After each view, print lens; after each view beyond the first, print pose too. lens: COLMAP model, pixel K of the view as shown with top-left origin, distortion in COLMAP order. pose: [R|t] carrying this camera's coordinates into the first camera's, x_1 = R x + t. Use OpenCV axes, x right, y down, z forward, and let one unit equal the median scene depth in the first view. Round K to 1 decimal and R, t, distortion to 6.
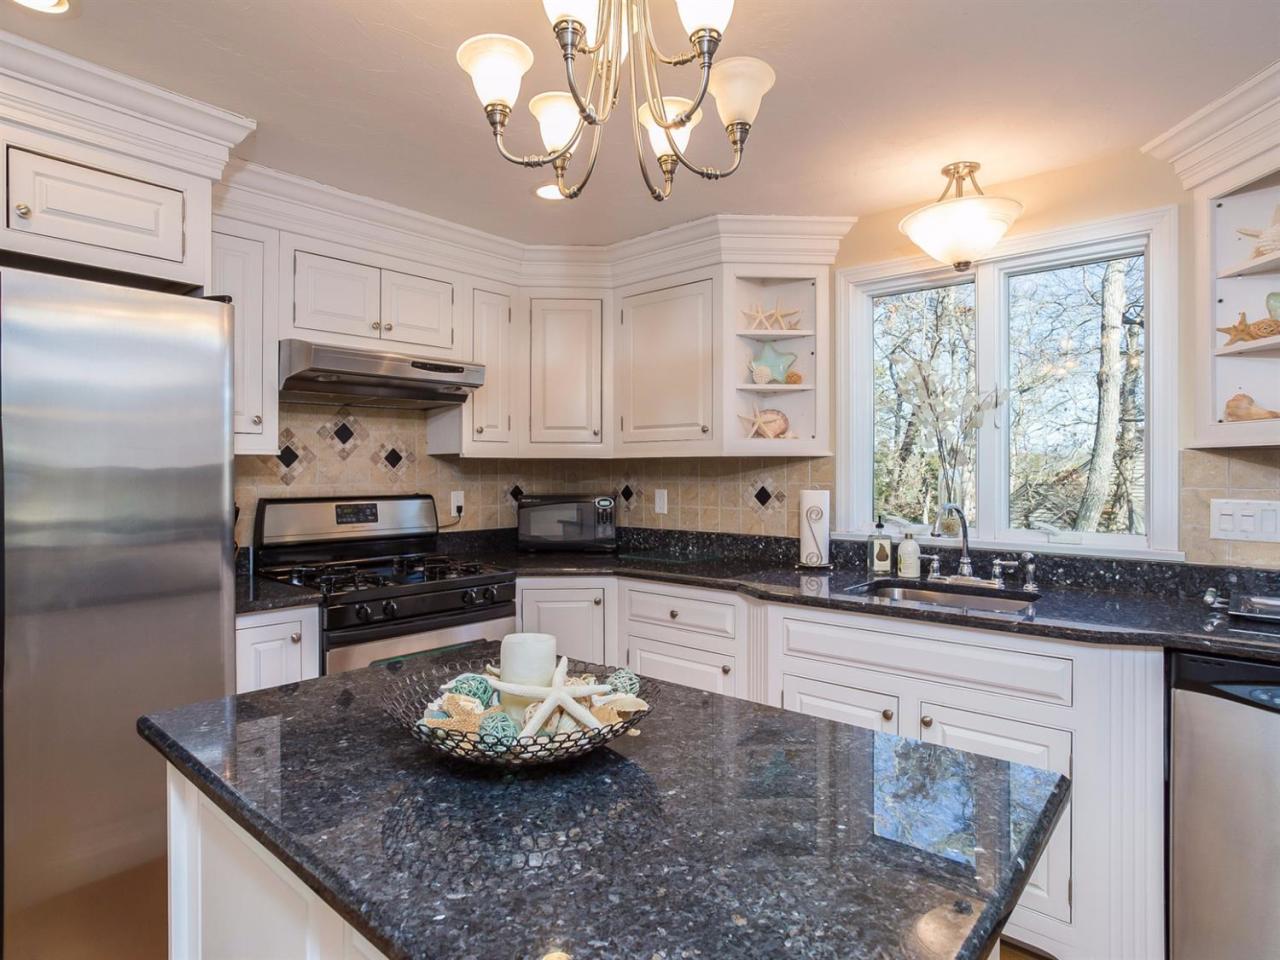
lens RADIAL K [[862.4, 0, 711.0], [0, 862.4, 474.1], [0, 0, 1]] dist [-0.031498, 0.003662]
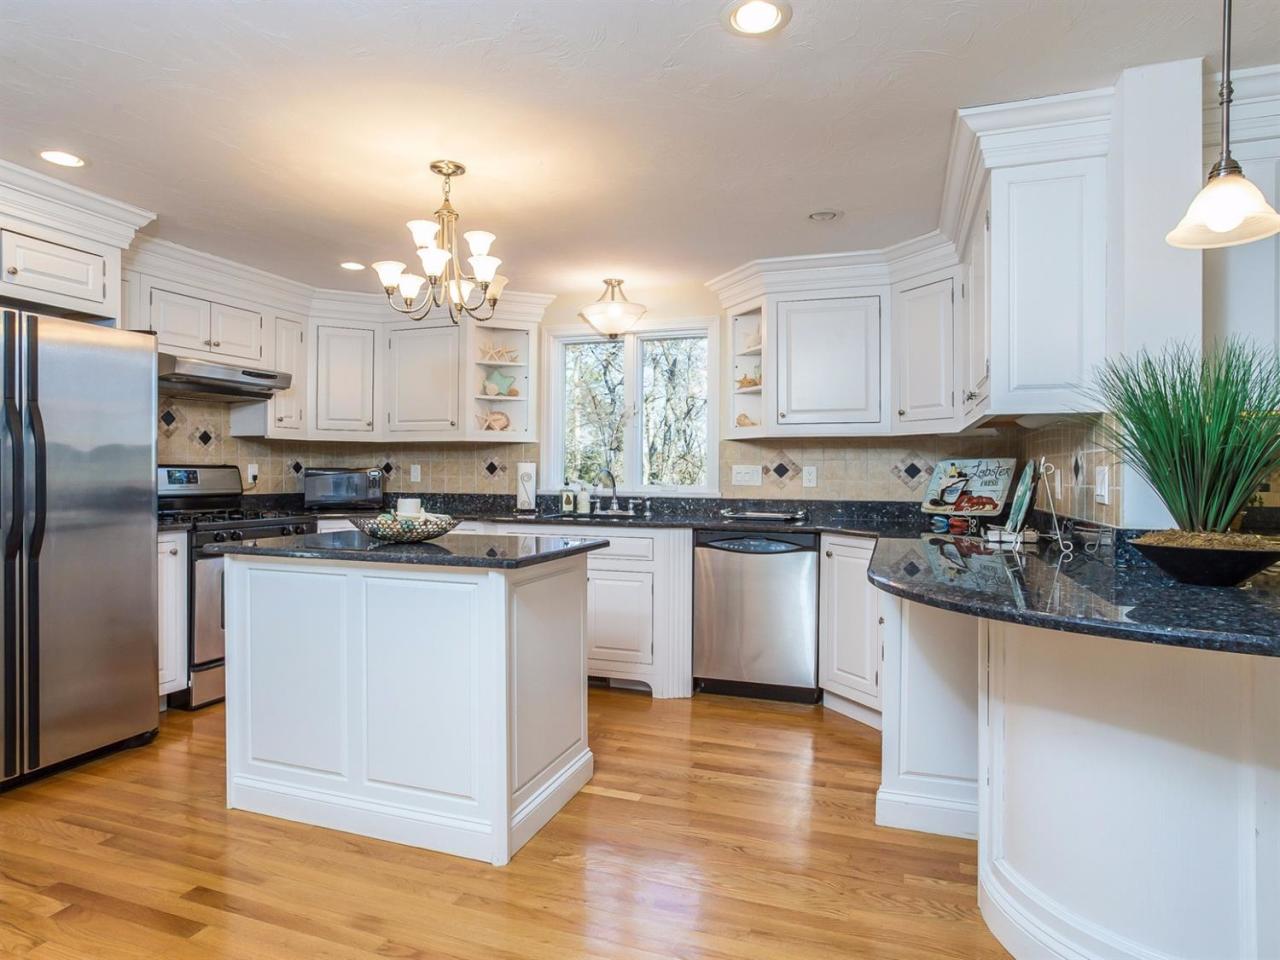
lens RADIAL K [[726.3, 0, 753.2], [0, 726.3, 471.4], [0, 0, 1]] dist [-0.028216, 0.003409]
pose [[0.912168, 0.005209, 0.409784, -0.047242], [-0.006564, 0.999977, 0.001899, 0.028084], [-0.409765, -0.004422, 0.912180, -0.403380]]
